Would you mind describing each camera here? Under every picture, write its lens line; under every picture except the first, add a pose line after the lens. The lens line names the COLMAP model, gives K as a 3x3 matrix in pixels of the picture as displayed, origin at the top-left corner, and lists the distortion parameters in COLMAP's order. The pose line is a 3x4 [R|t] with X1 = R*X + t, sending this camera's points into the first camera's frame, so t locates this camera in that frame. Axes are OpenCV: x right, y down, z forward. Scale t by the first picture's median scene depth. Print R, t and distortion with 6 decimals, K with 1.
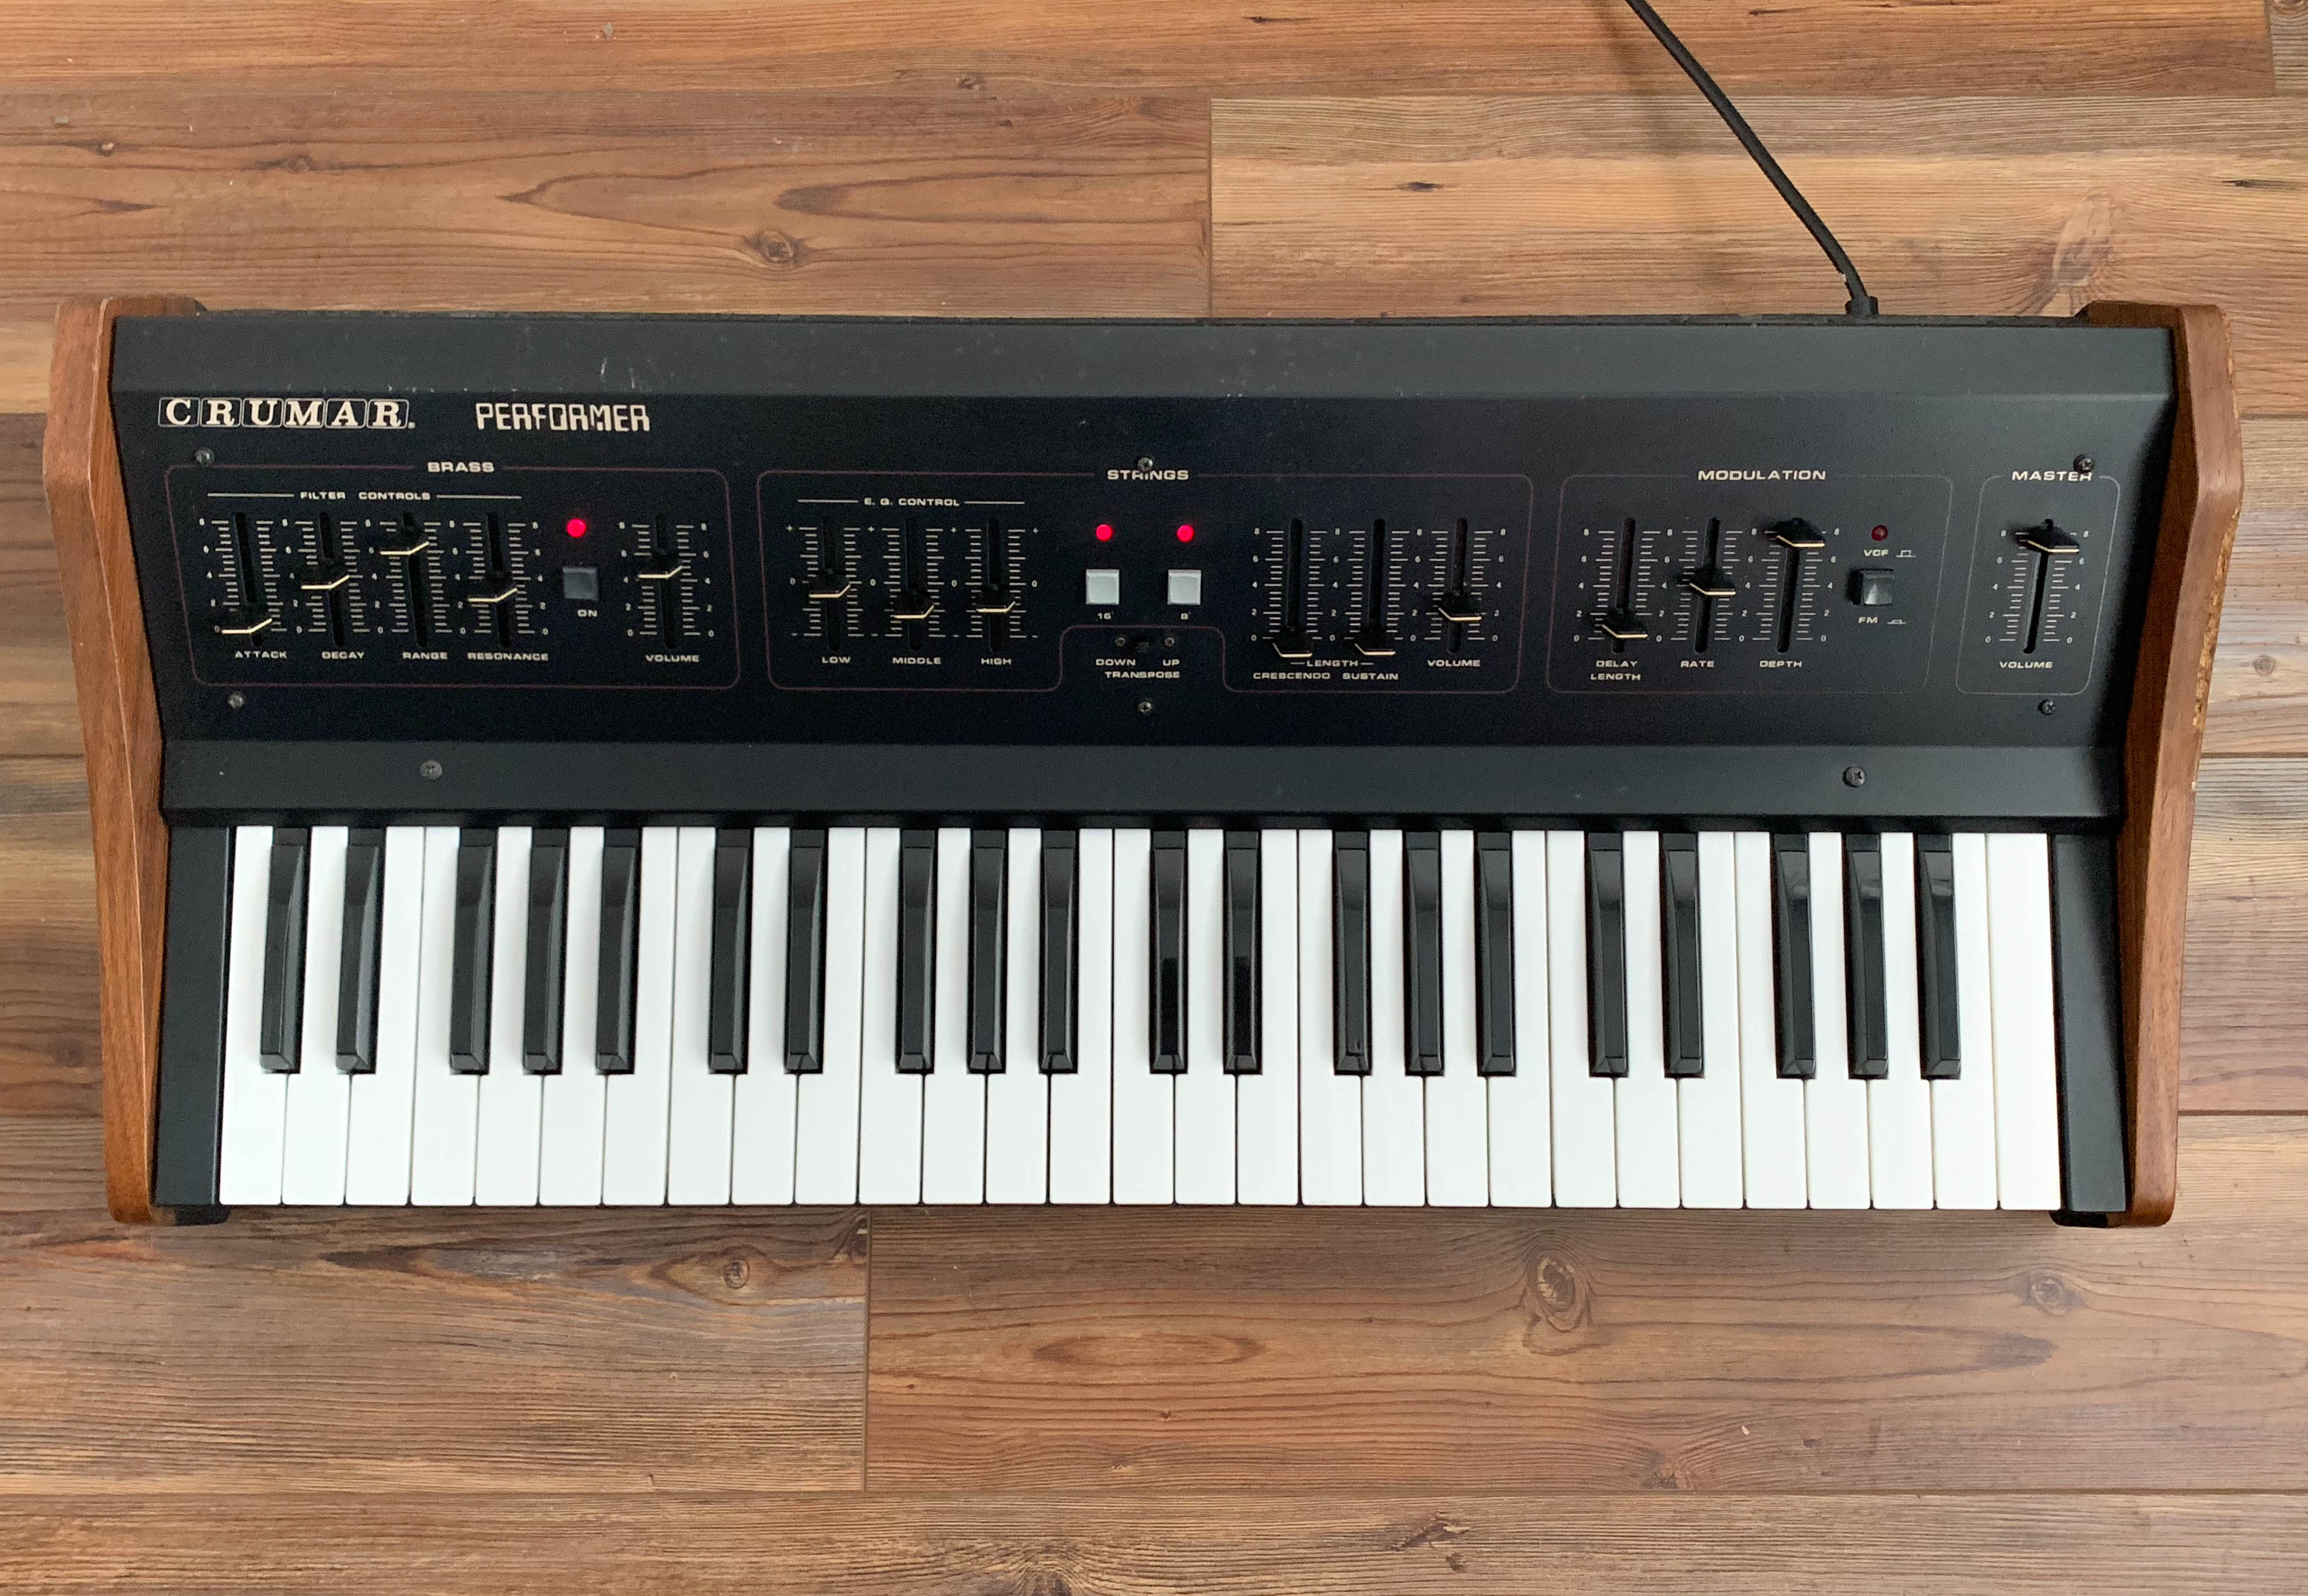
lens RADIAL K [[2355.3, 0, 1157.6], [0, 2355.3, 854.3], [0, 0, 1]] dist [0.126755, -0.290208]
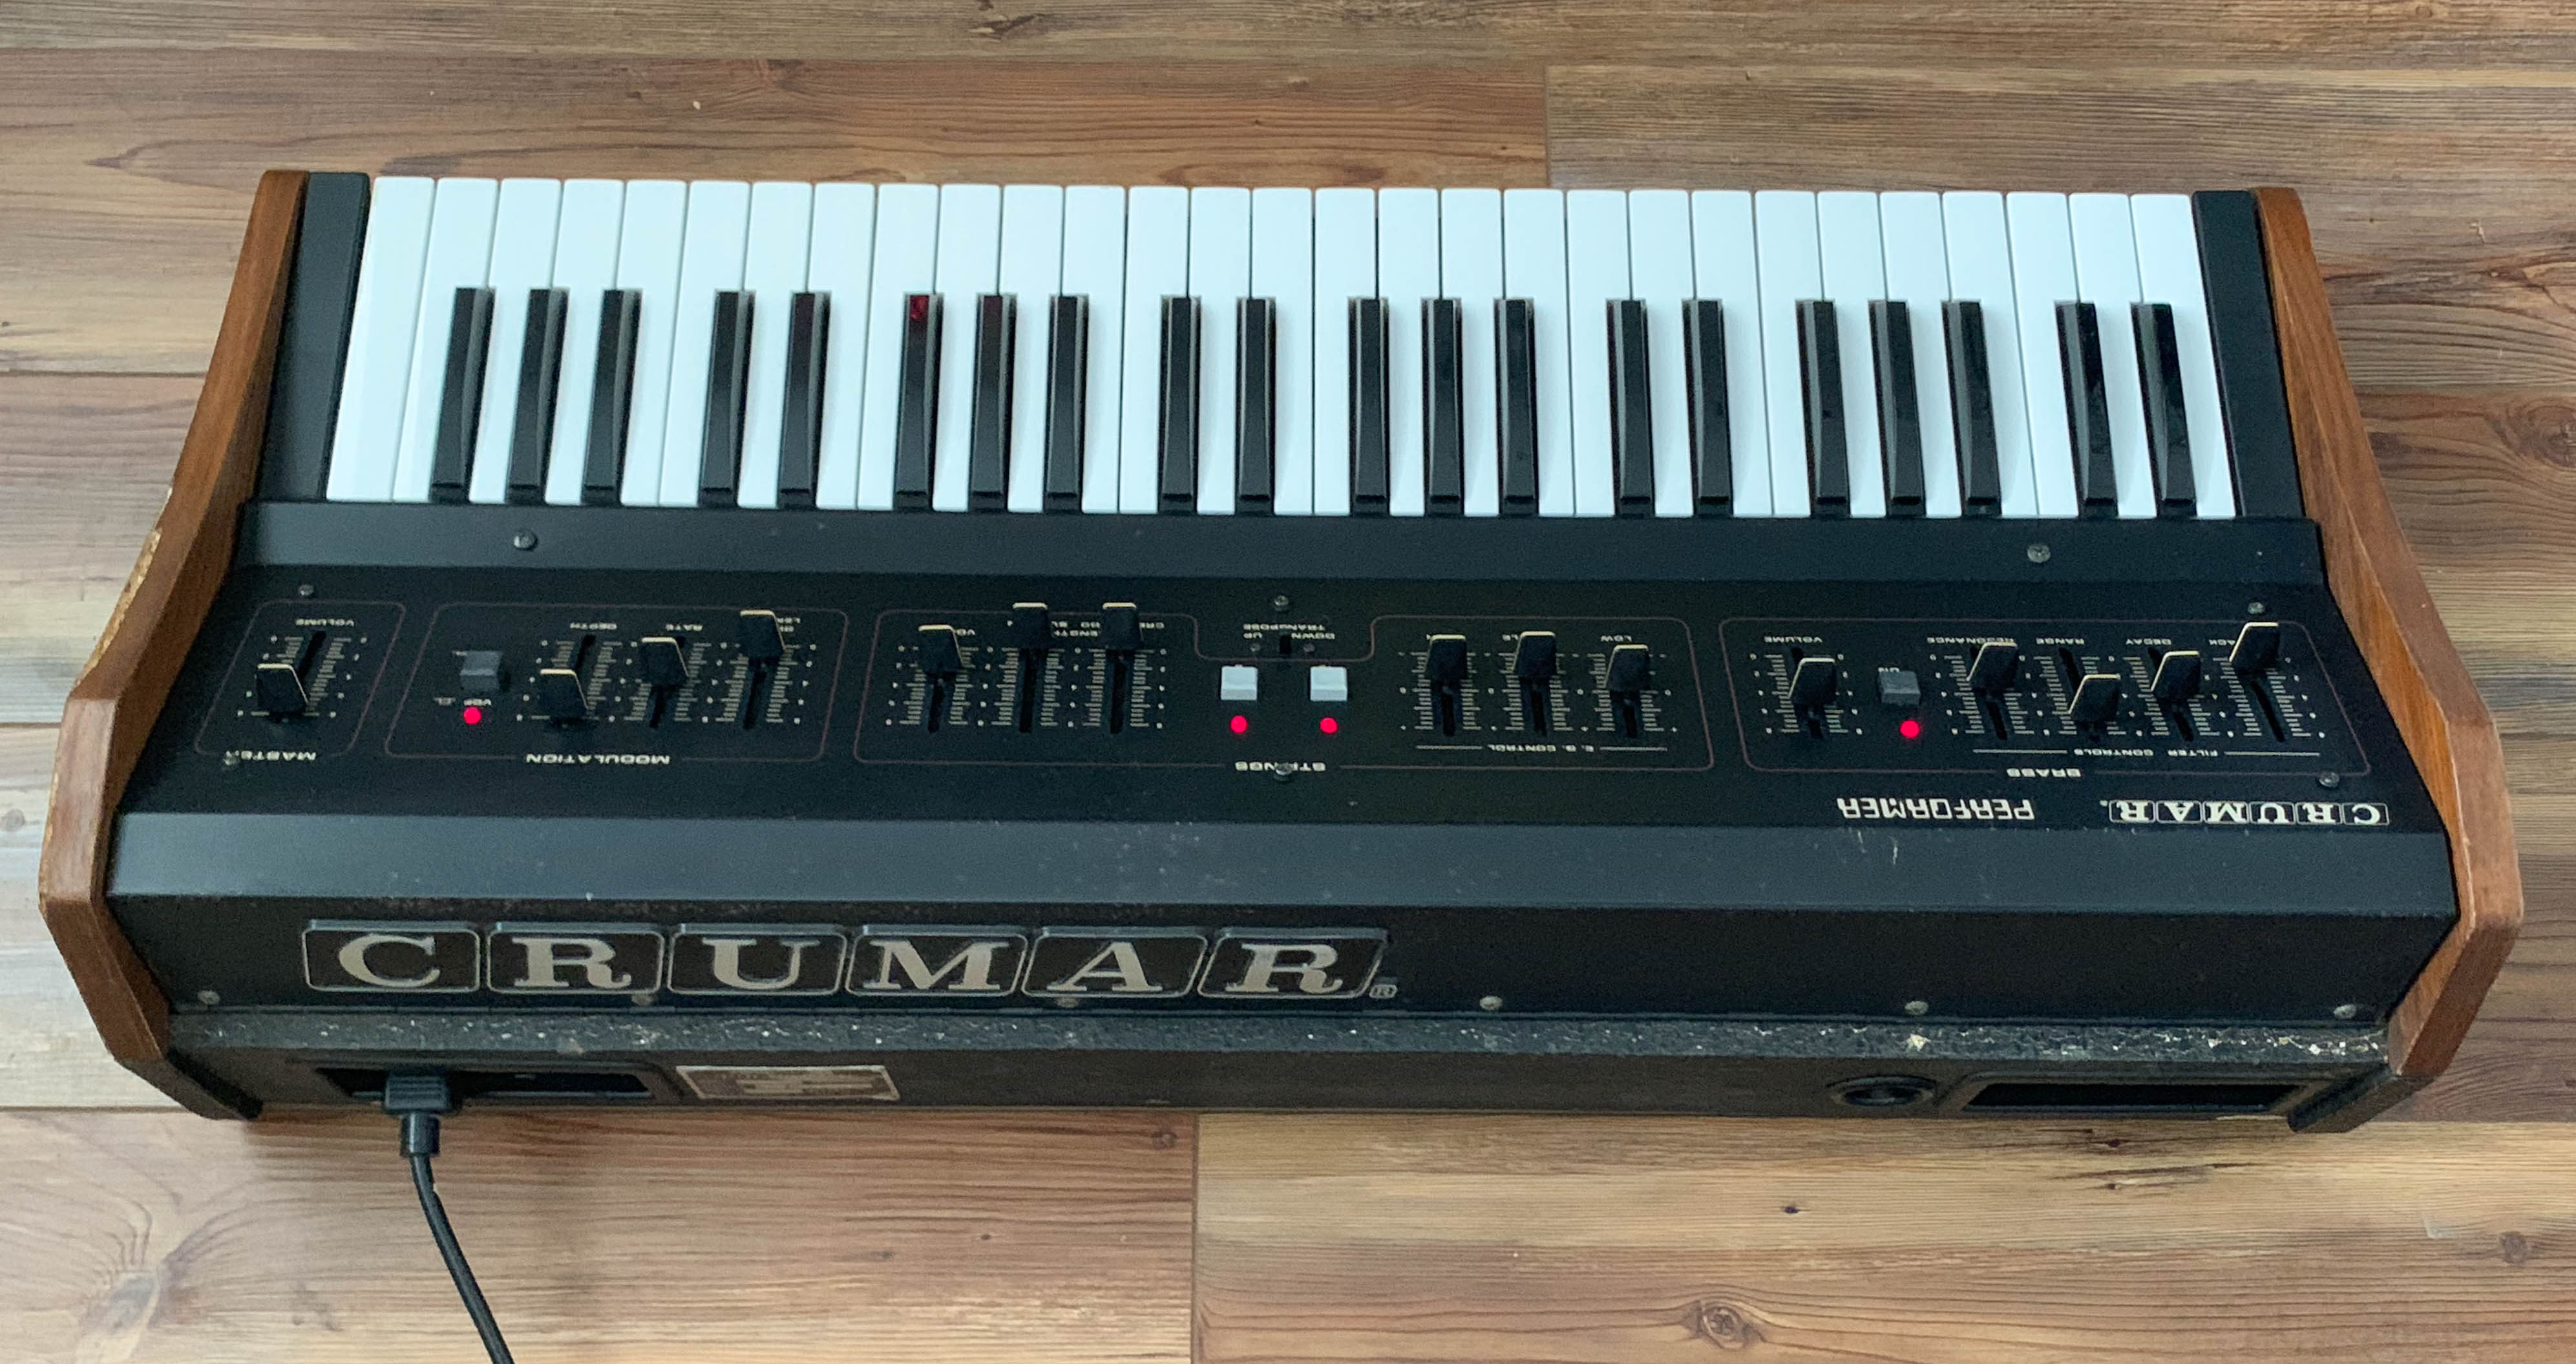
lens RADIAL K [[2841.1, 0, 1240.7], [0, 2841.1, 769.3], [0, 0, 1]] dist [0.207915, -0.655776]
pose [[-0.999858, -0.012967, -0.010726, 0.022585], [0.005949, -0.868580, 0.495512, -0.696567], [-0.015741, 0.495378, 0.868535, 0.058790]]
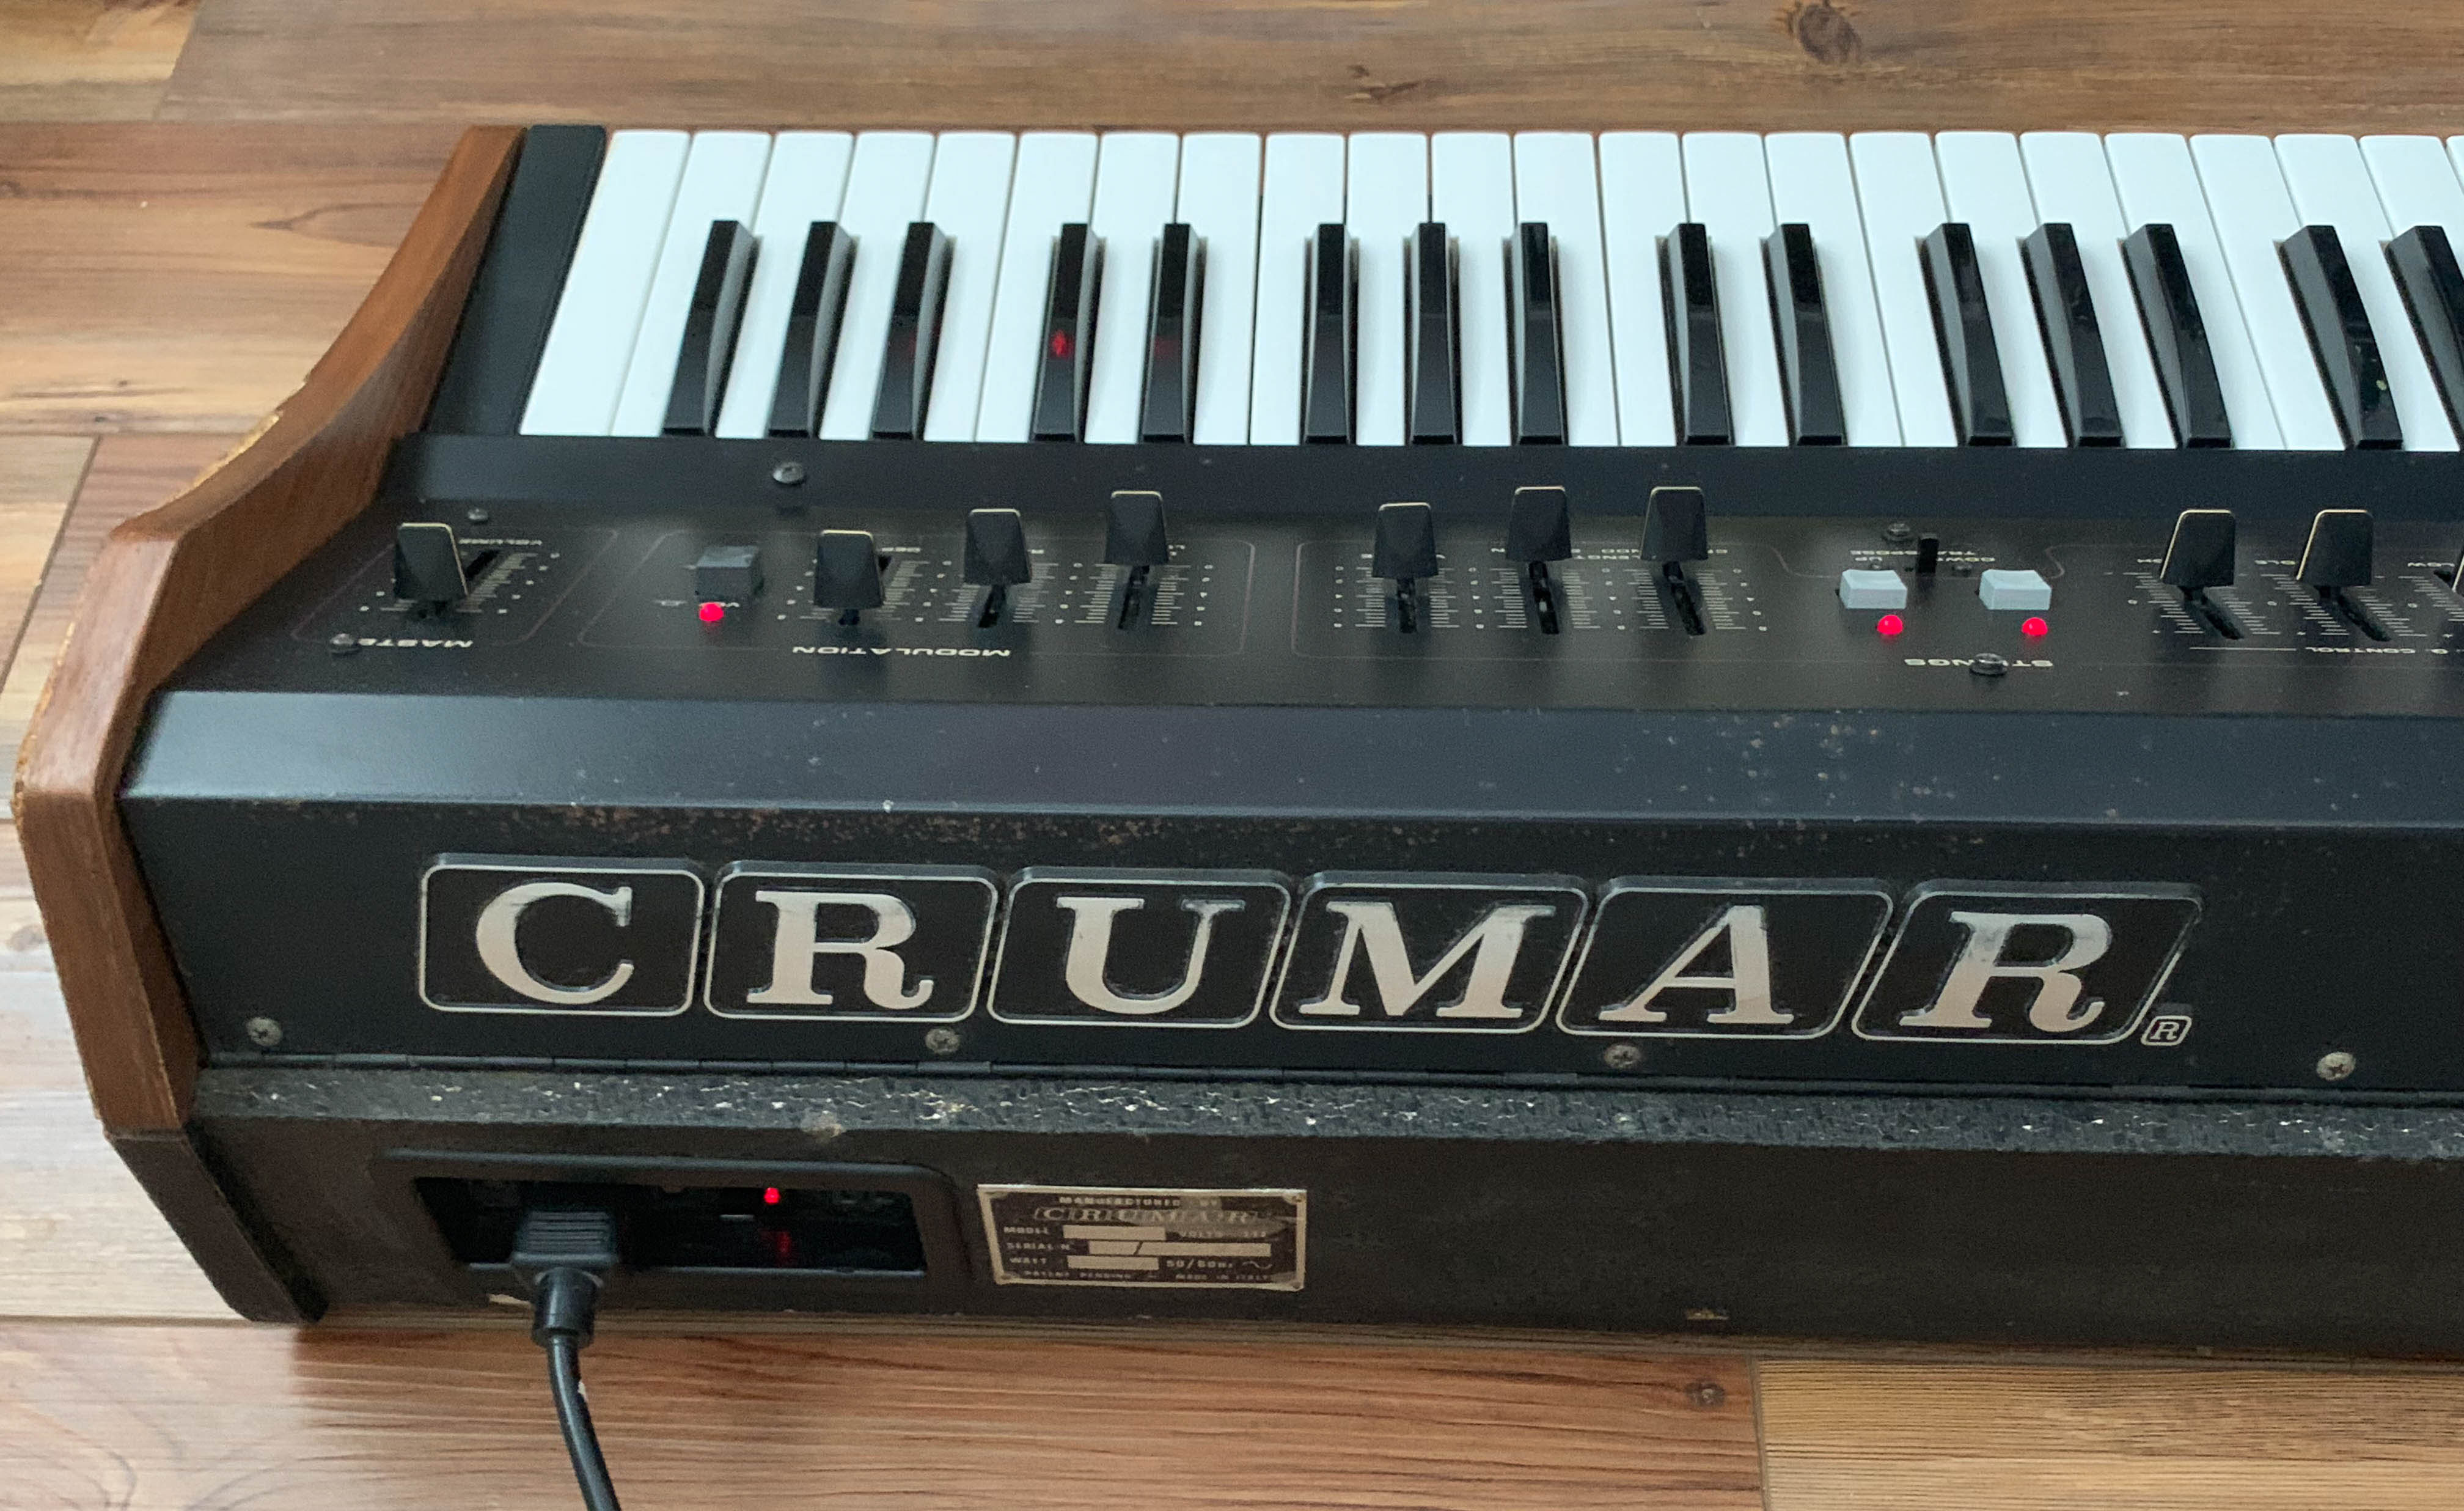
lens RADIAL K [[2590.9, 0, 1200.8], [0, 2590.9, 821.8], [0, 0, 1]] dist [0.189929, -0.514405]
pose [[-0.999090, -0.029919, 0.030382, 0.160345], [0.042631, -0.686104, 0.726253, -0.646549], [-0.000883, 0.726888, 0.686756, 0.595562]]
